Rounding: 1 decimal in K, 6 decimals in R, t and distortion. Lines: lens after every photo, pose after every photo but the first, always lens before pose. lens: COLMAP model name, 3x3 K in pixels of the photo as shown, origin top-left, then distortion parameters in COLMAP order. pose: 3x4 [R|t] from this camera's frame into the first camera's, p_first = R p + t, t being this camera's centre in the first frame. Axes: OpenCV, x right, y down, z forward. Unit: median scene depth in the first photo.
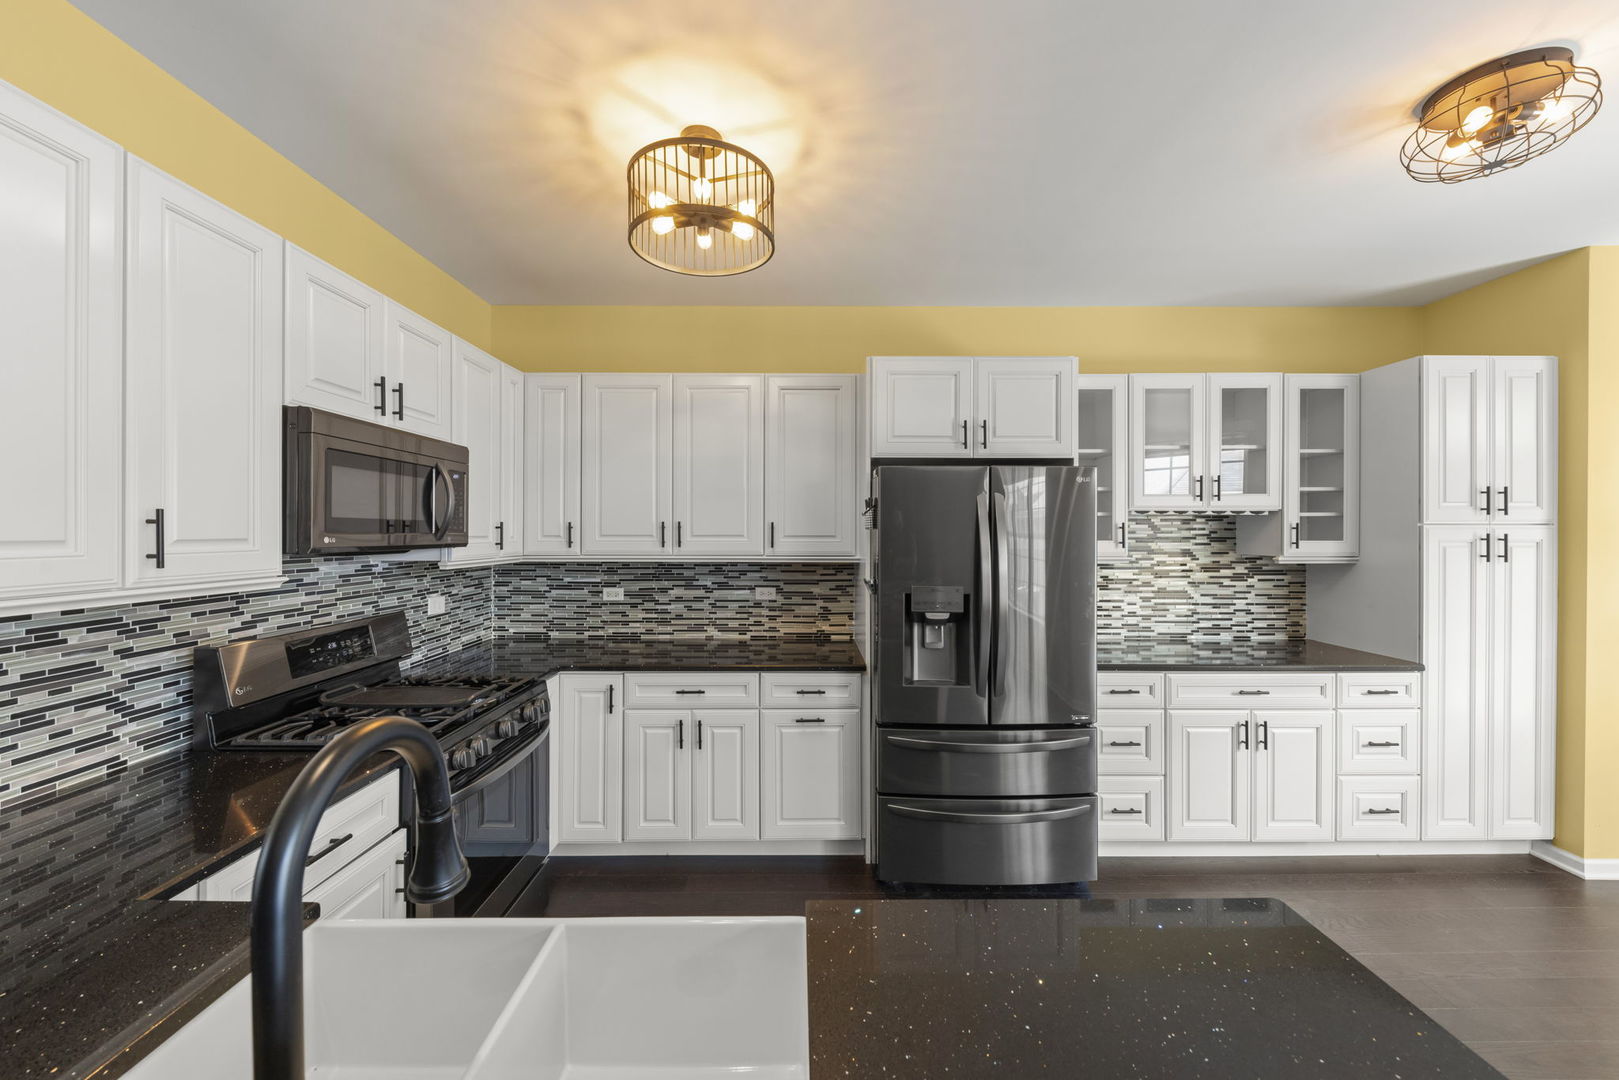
lens RADIAL K [[617.7, 0, 804.3], [0, 617.7, 536.4], [0, 0, 1]] dist [0.007348, -0.003578]
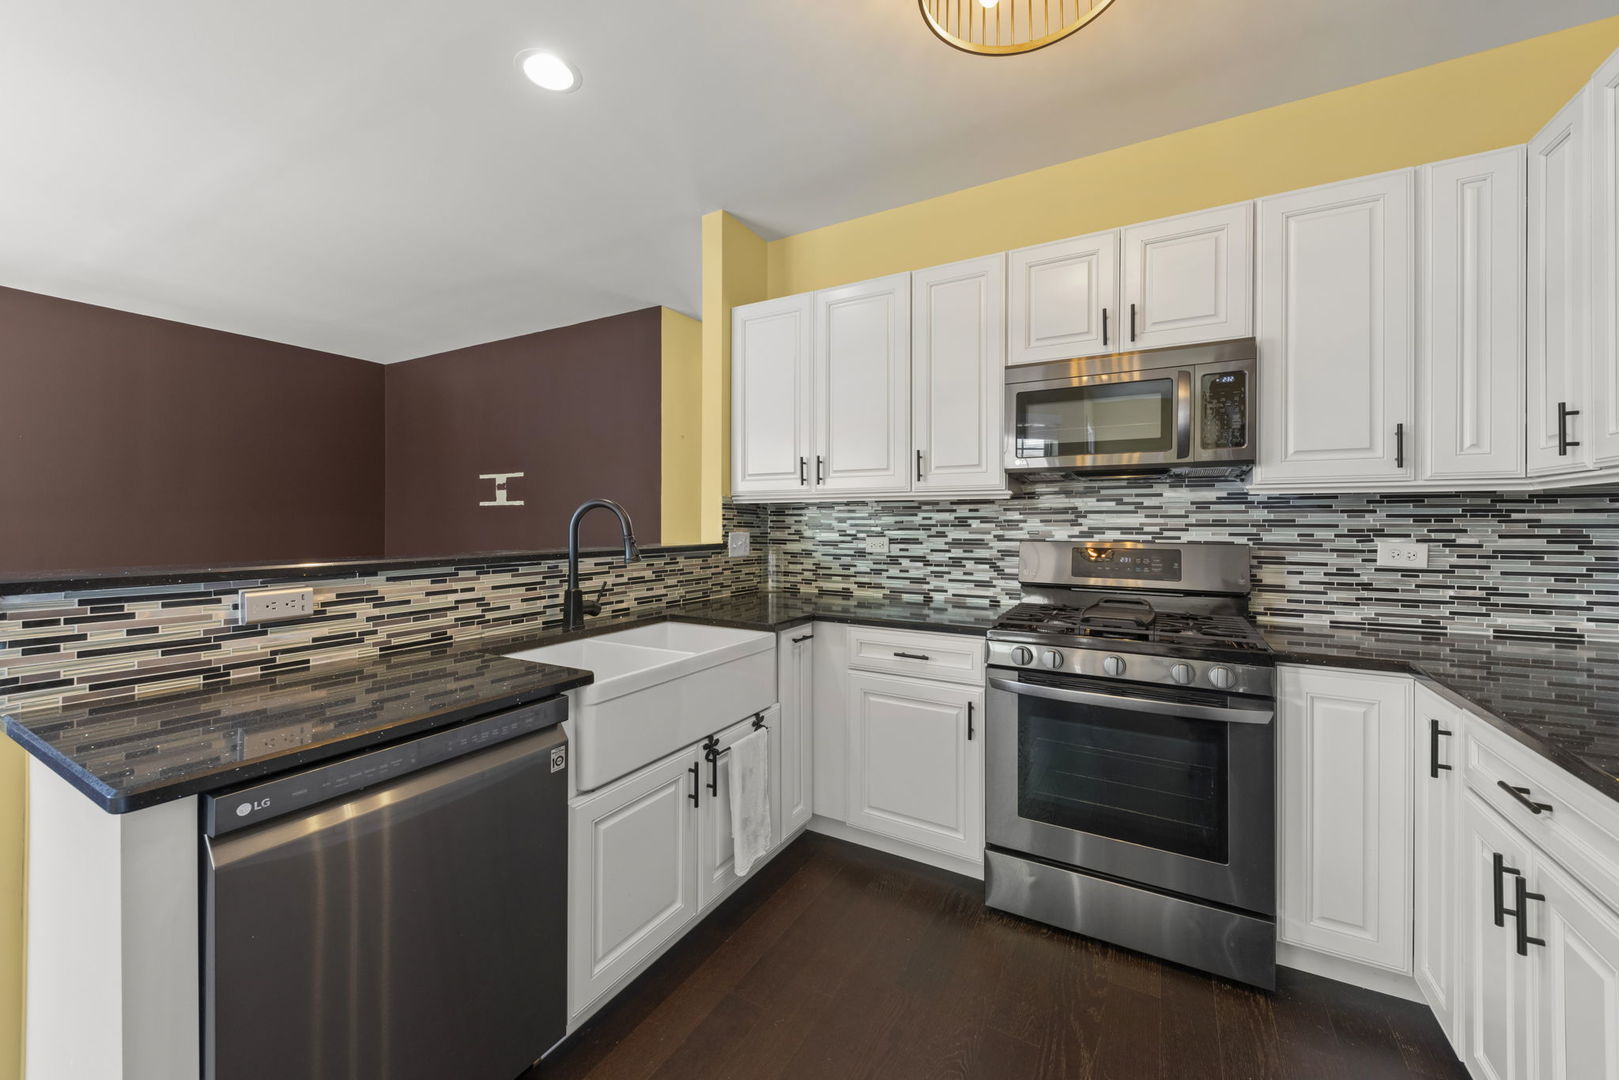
lens RADIAL K [[617.7, 0, 805.4], [0, 617.7, 521.0], [0, 0, 1]] dist [0.007348, -0.003578]
pose [[-0.500193, -0.005552, -0.865896, 0.507633], [-0.012996, 0.999915, 0.001096, 0.116532], [0.865816, 0.011802, -0.500223, 1.098867]]
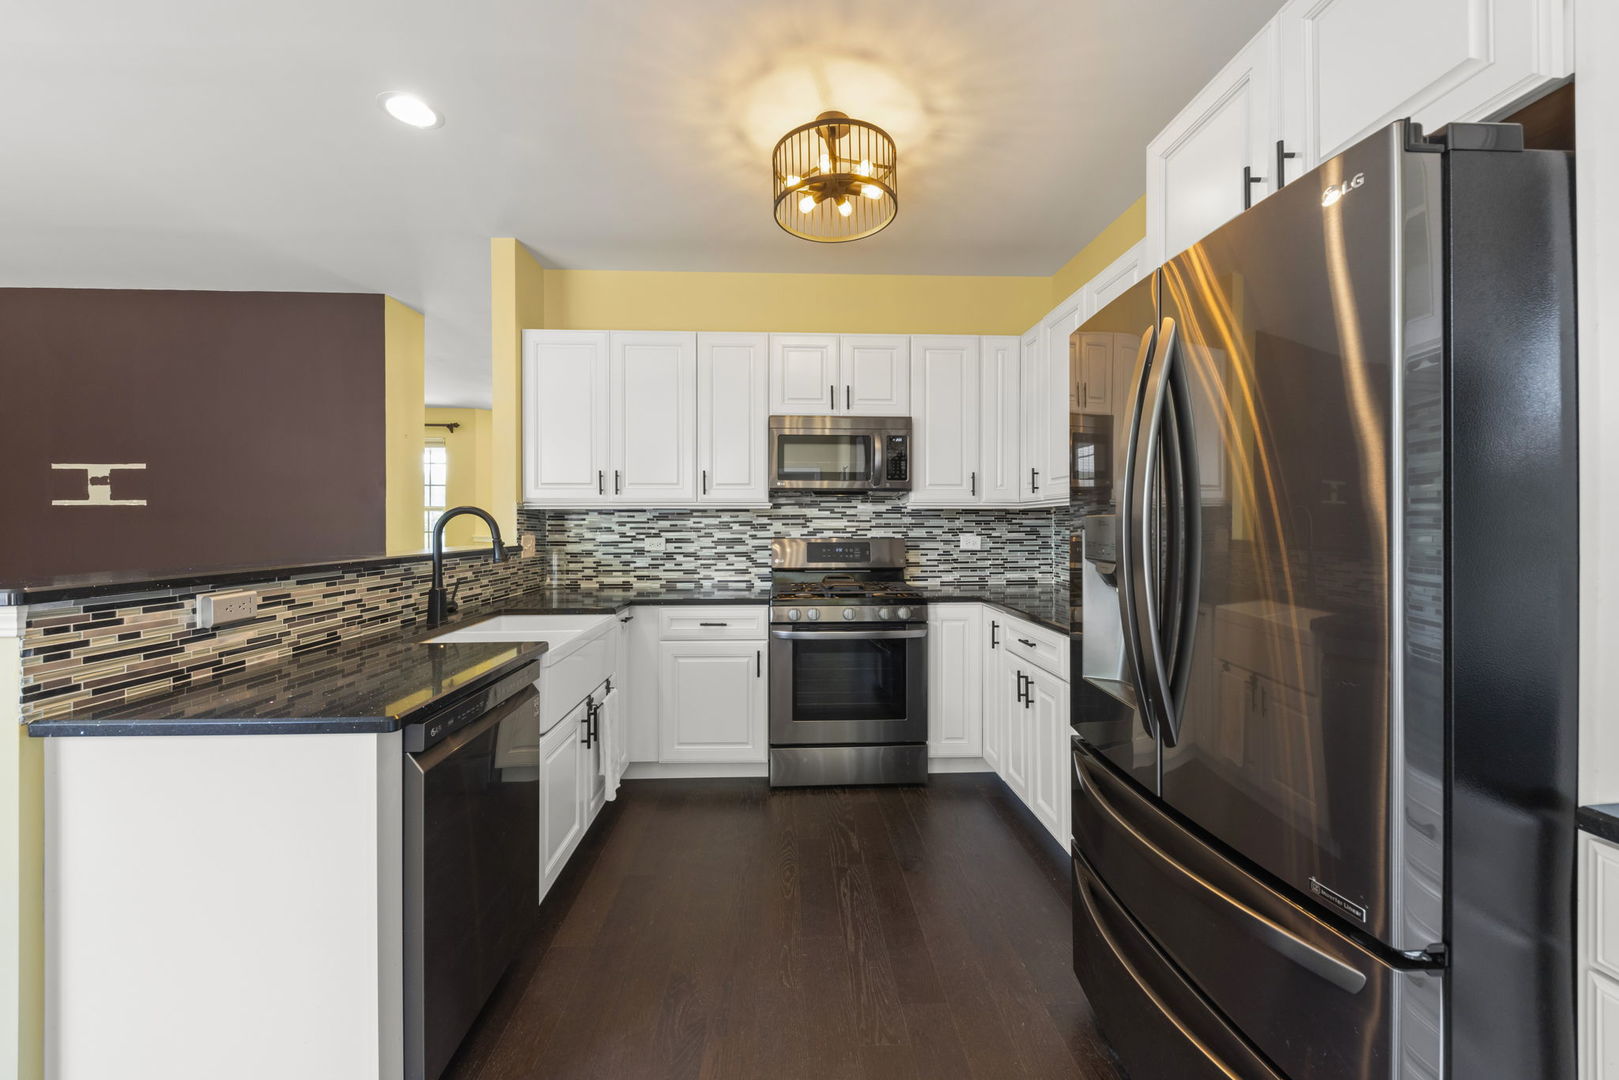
lens RADIAL K [[617.7, 0, 799.3], [0, 617.7, 525.3], [0, 0, 1]] dist [0.007348, -0.003578]
pose [[0.025841, -0.001600, -0.999665, 0.963089], [-0.009444, 0.999954, -0.001845, 0.117214], [0.999621, 0.009489, 0.025825, 0.880212]]
